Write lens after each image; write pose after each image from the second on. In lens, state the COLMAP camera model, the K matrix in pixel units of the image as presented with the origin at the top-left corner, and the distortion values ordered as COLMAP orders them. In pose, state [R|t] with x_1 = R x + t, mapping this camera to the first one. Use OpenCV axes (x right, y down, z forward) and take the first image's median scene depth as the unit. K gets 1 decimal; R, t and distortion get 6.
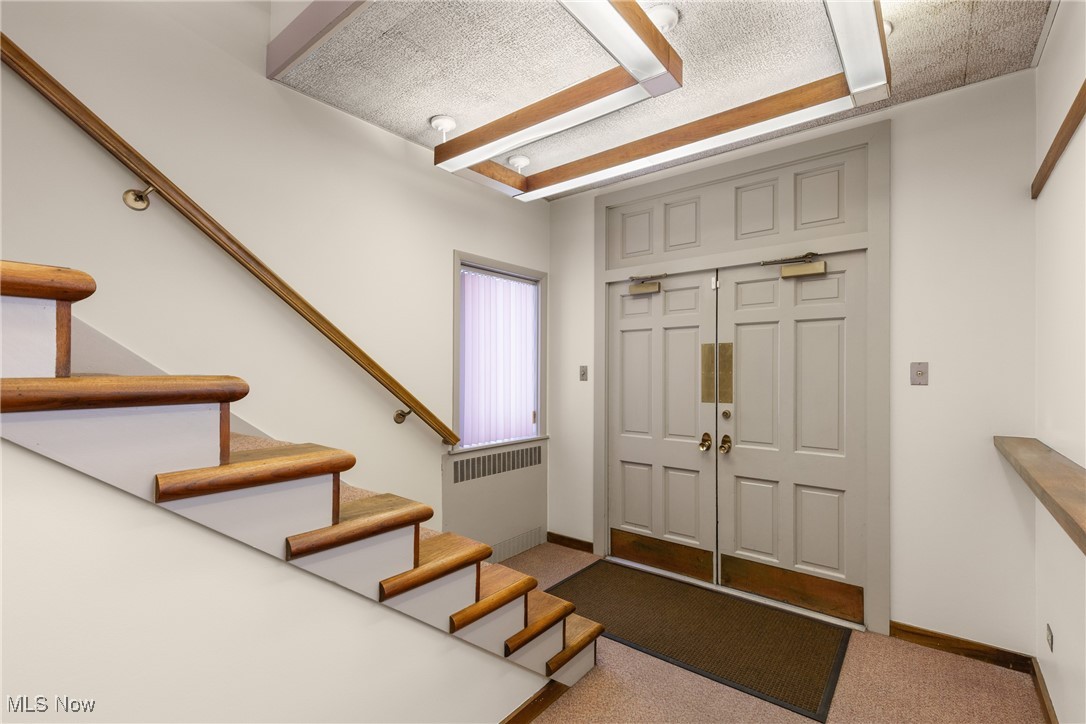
lens RADIAL K [[493.5, 0, 543.6], [0, 493.5, 366.1], [0, 0, 1]] dist [0.012405, 0.000245]
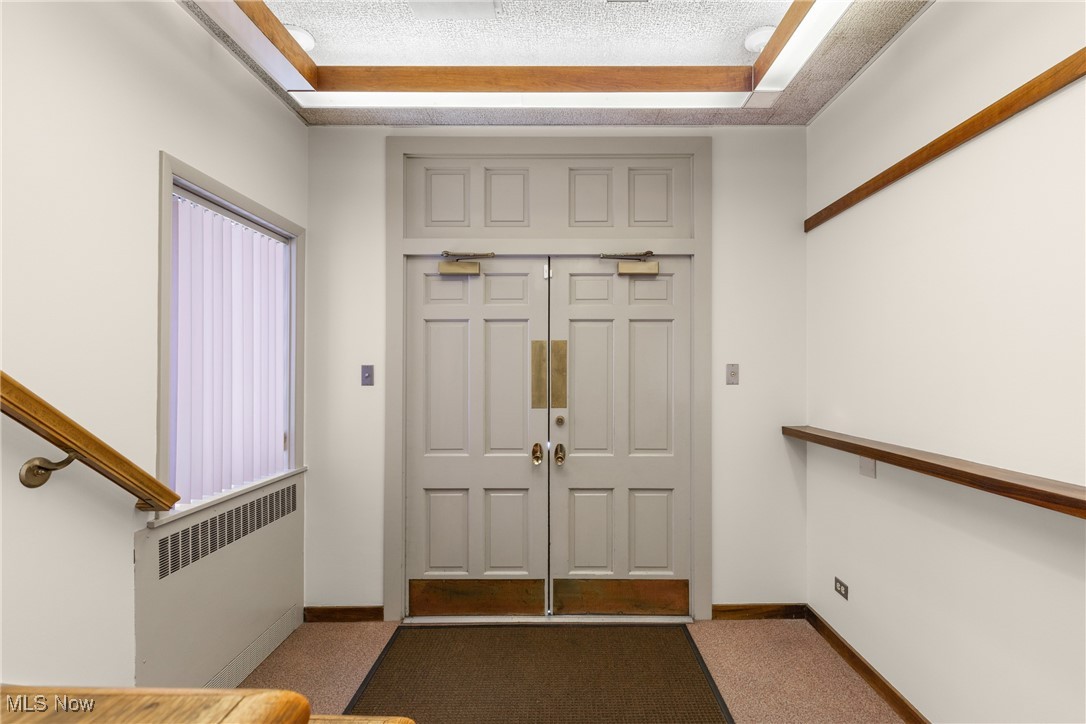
lens RADIAL K [[493.5, 0, 543.3], [0, 493.5, 366.7], [0, 0, 1]] dist [0.012405, 0.000245]
pose [[0.777651, 0.003526, 0.628686, -0.208505], [-0.005203, 0.999986, 0.000827, -0.000260], [-0.628674, -0.003915, 0.777659, 0.323618]]
